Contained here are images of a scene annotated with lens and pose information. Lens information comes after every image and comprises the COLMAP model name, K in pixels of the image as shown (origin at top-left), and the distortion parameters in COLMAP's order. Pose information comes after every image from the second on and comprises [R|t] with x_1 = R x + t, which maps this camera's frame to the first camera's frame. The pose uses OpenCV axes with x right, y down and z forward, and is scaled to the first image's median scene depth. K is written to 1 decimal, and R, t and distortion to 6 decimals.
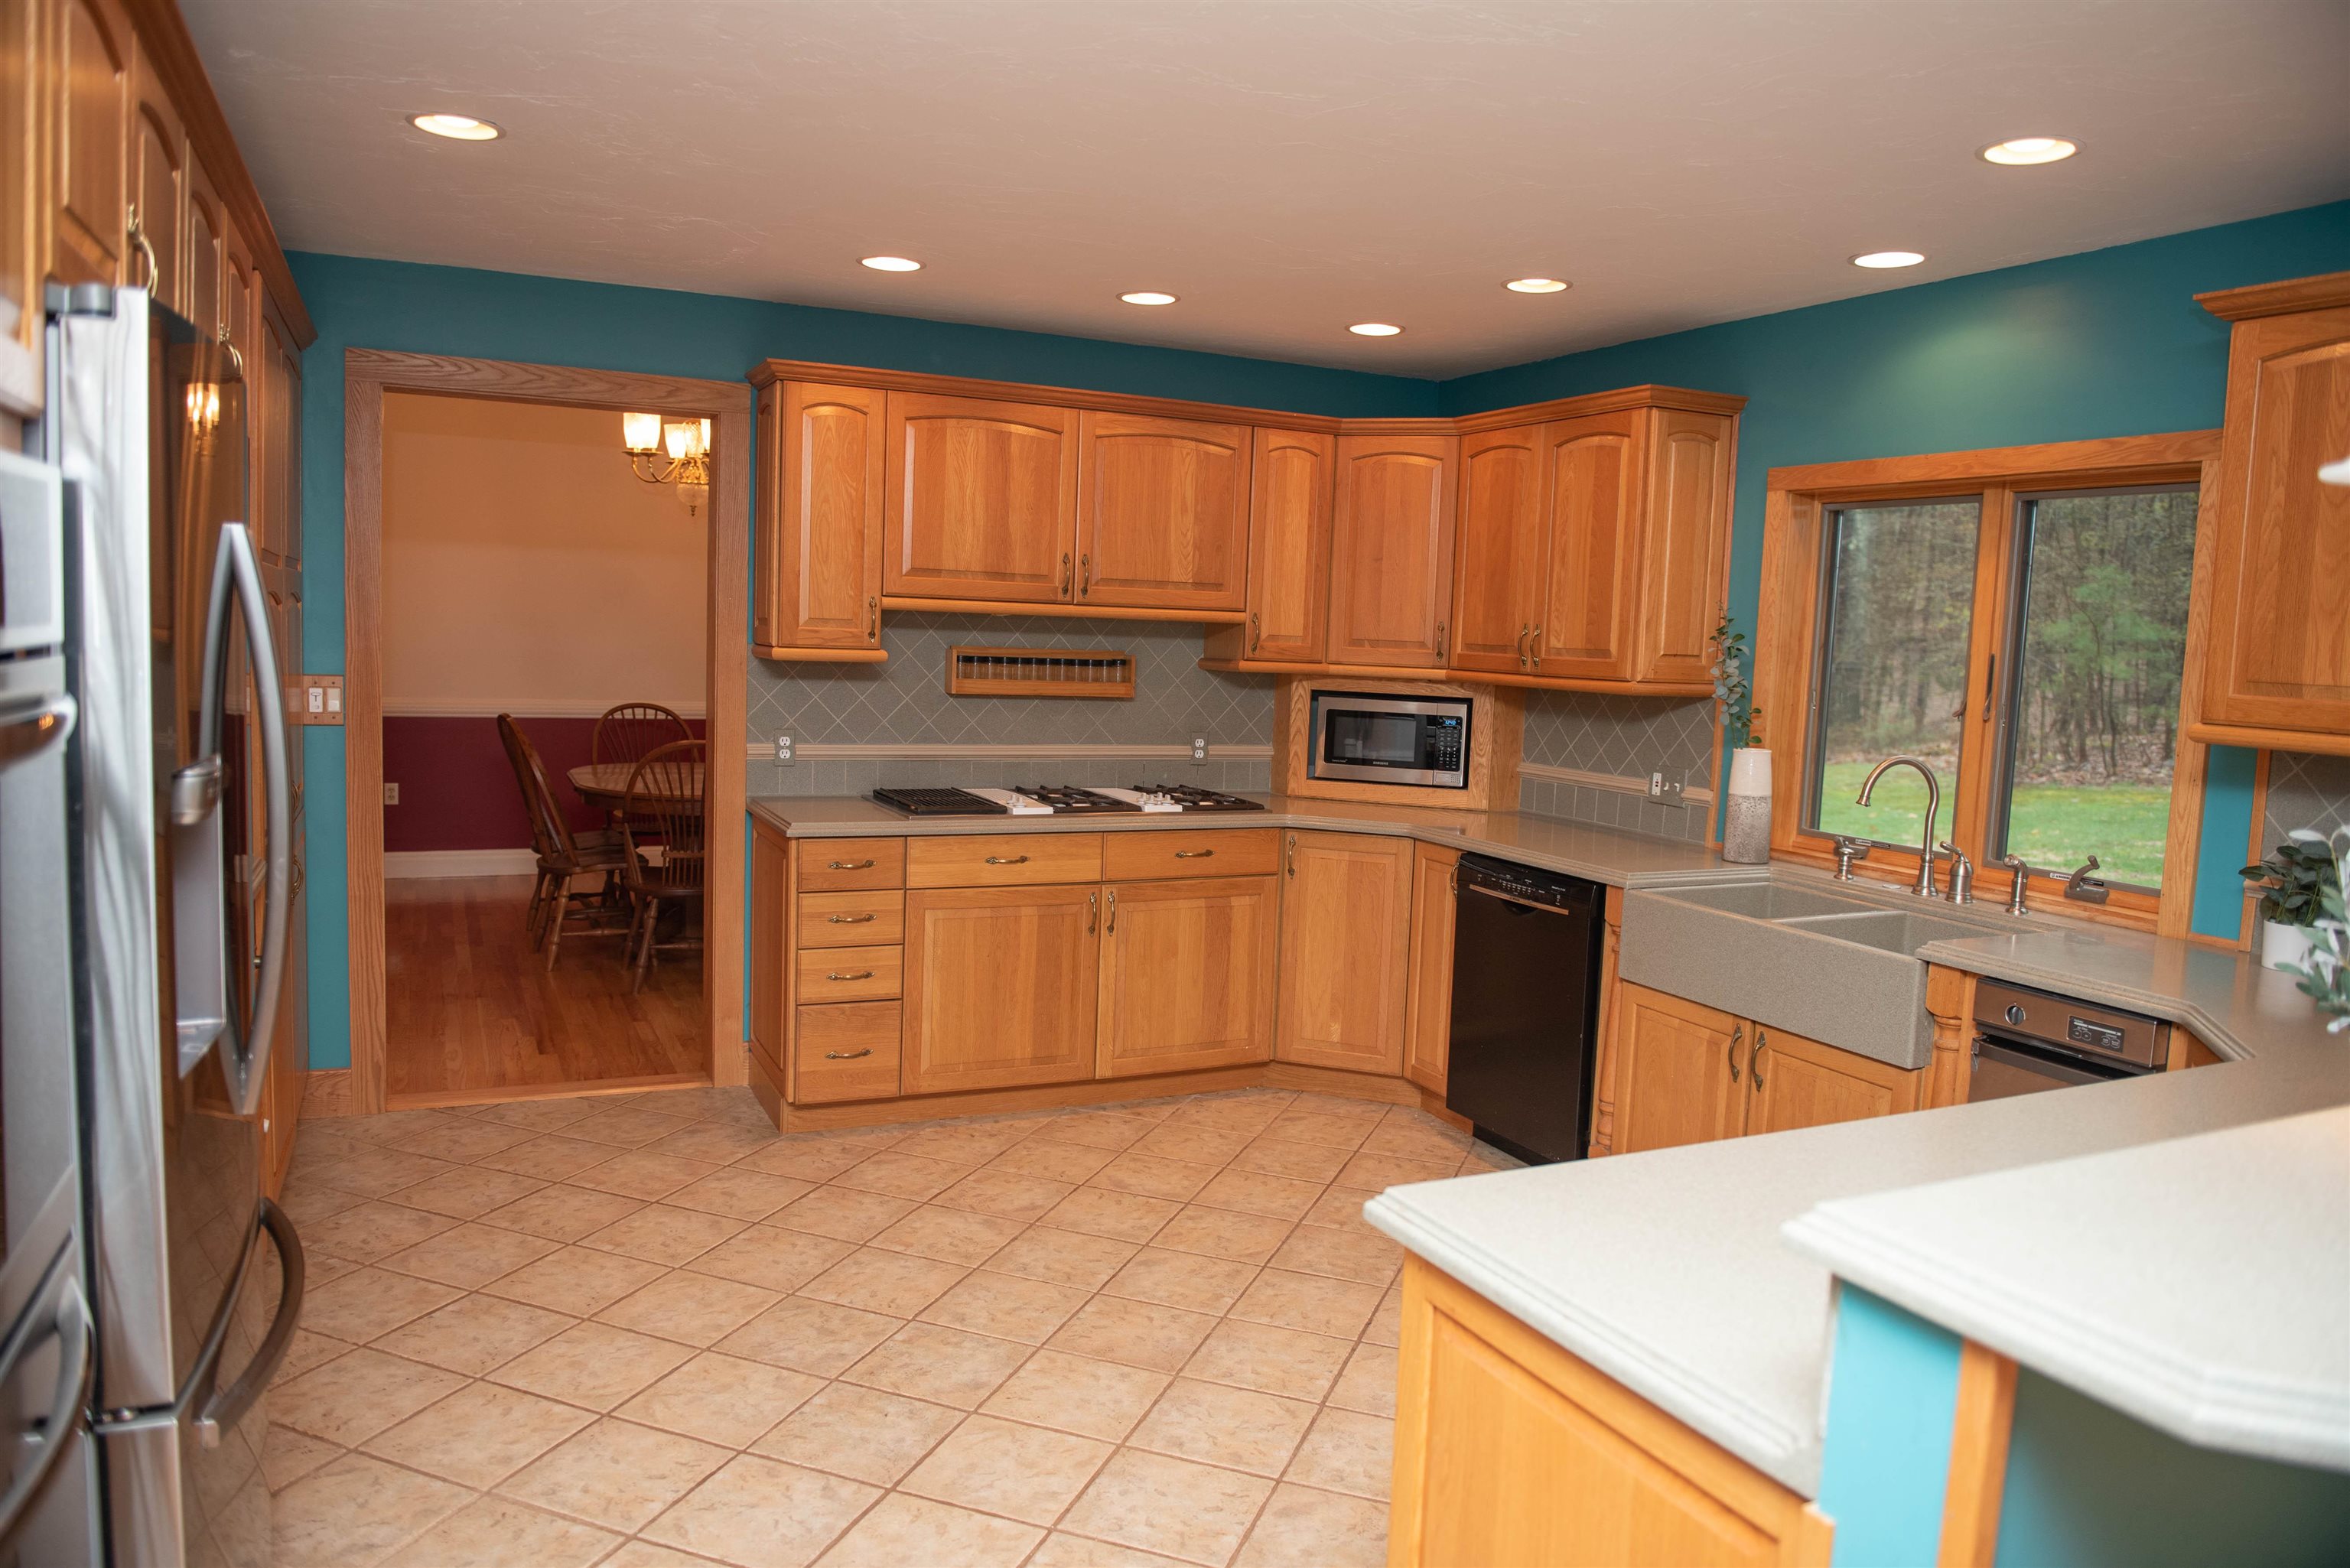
lens RADIAL K [[1602.4, 0, 1185.5], [0, 1602.4, 782.5], [0, 0, 1]] dist [-0.052301, -0.003723]
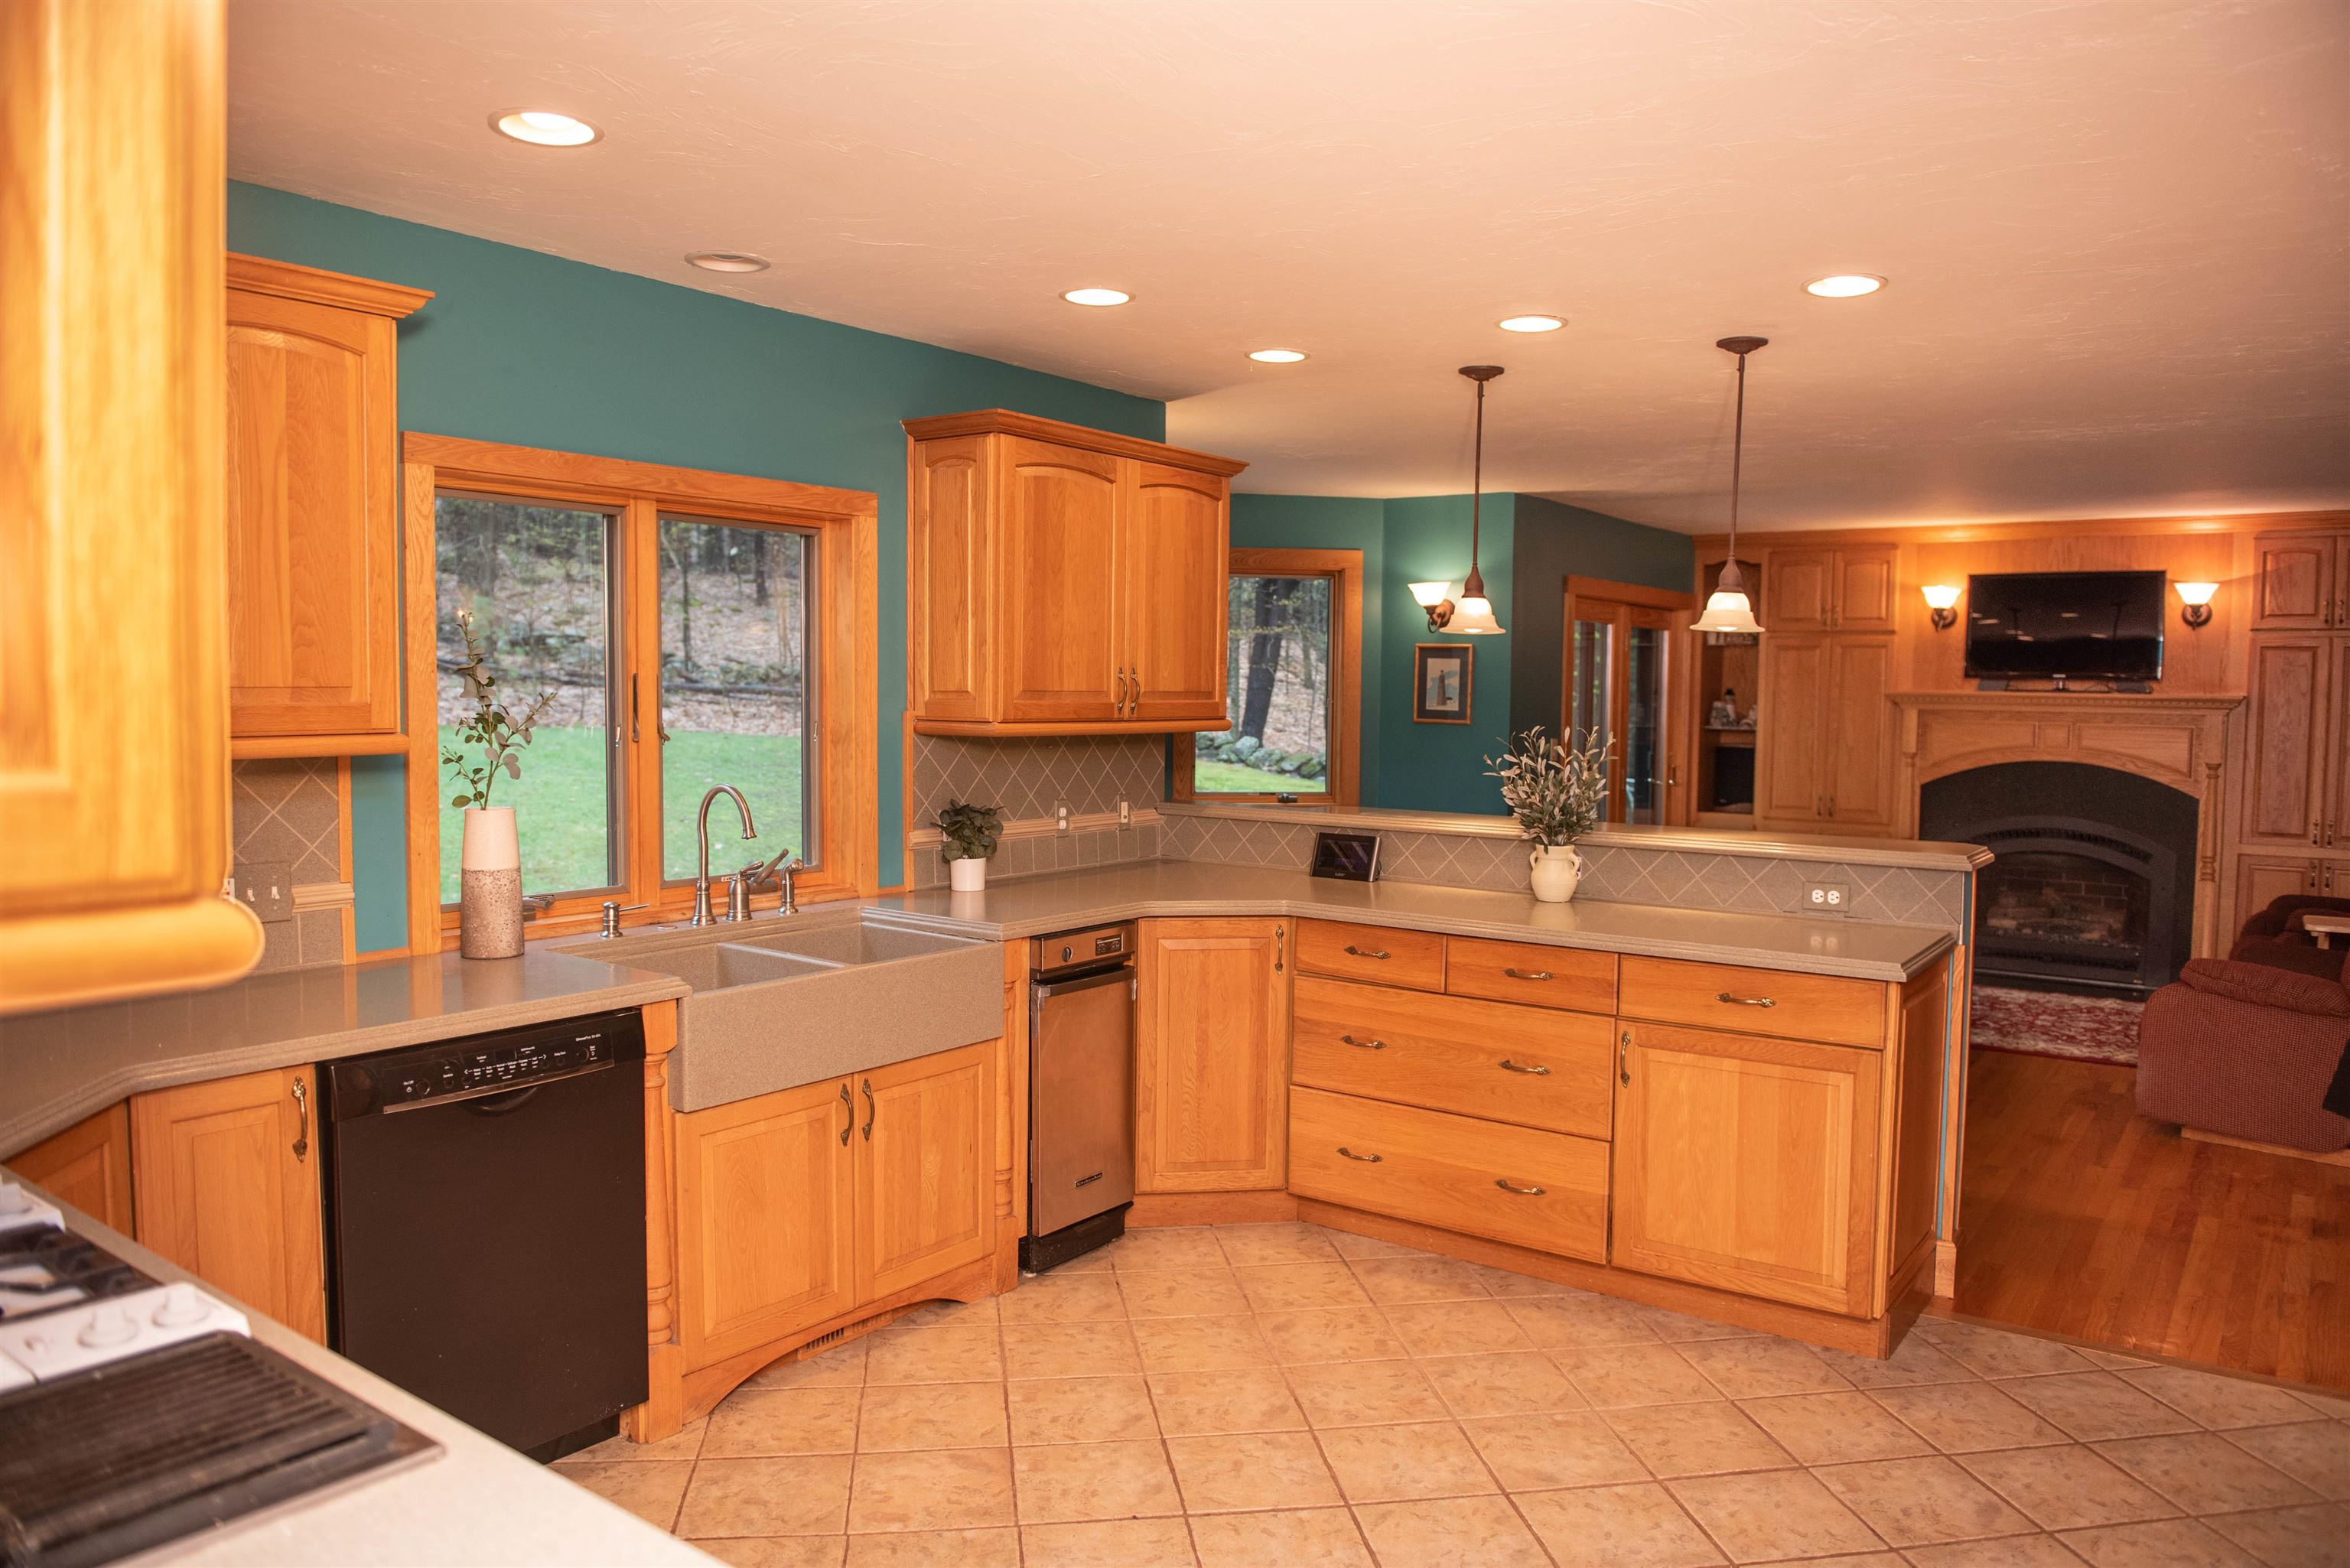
lens RADIAL K [[1602.4, 0, 1185.5], [0, 1602.4, 782.5], [0, 0, 1]] dist [-0.052301, -0.003723]
pose [[-0.472212, -0.096695, 0.876165, -0.419166], [0.055447, 0.988739, 0.139002, -0.108086], [-0.879739, 0.114220, -0.461533, 0.947702]]
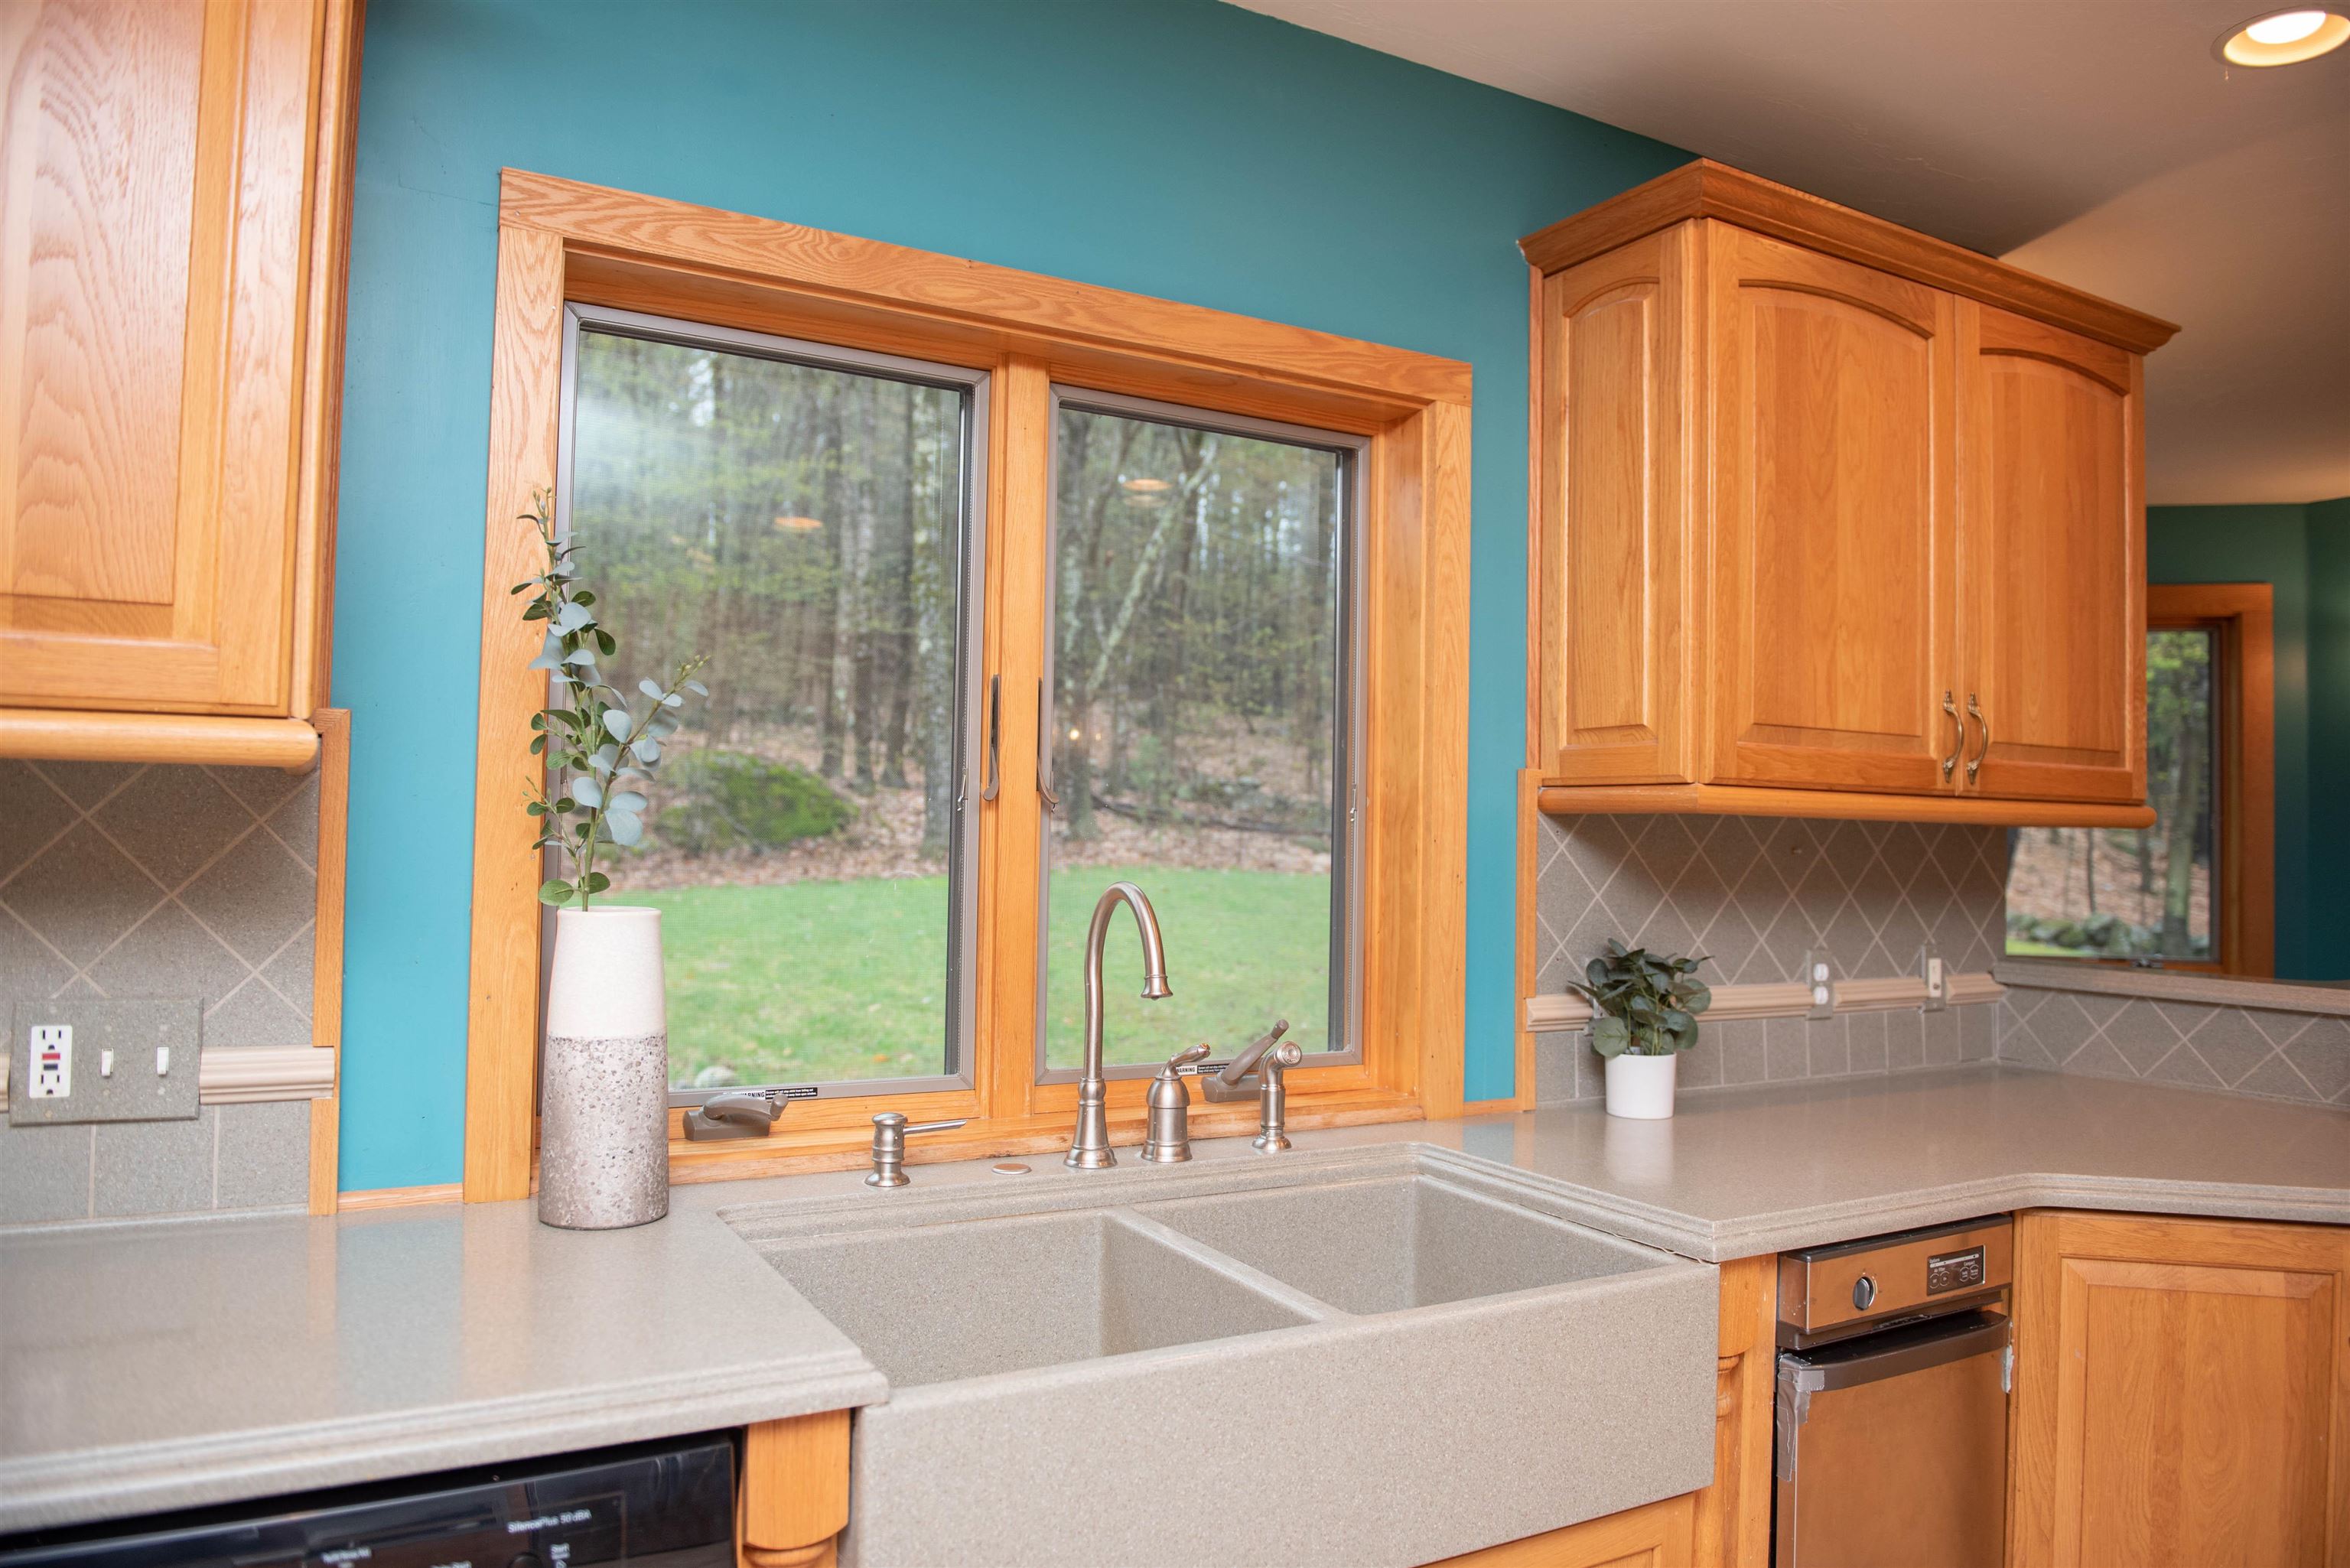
lens RADIAL K [[1602.4, 0, 1185.5], [0, 1602.4, 782.5], [0, 0, 1]] dist [-0.052301, -0.003723]
pose [[-0.073751, -0.008102, 0.997244, -0.018533], [0.073116, 0.997232, 0.013510, -0.040607], [-0.994593, 0.073911, -0.072954, 0.800526]]
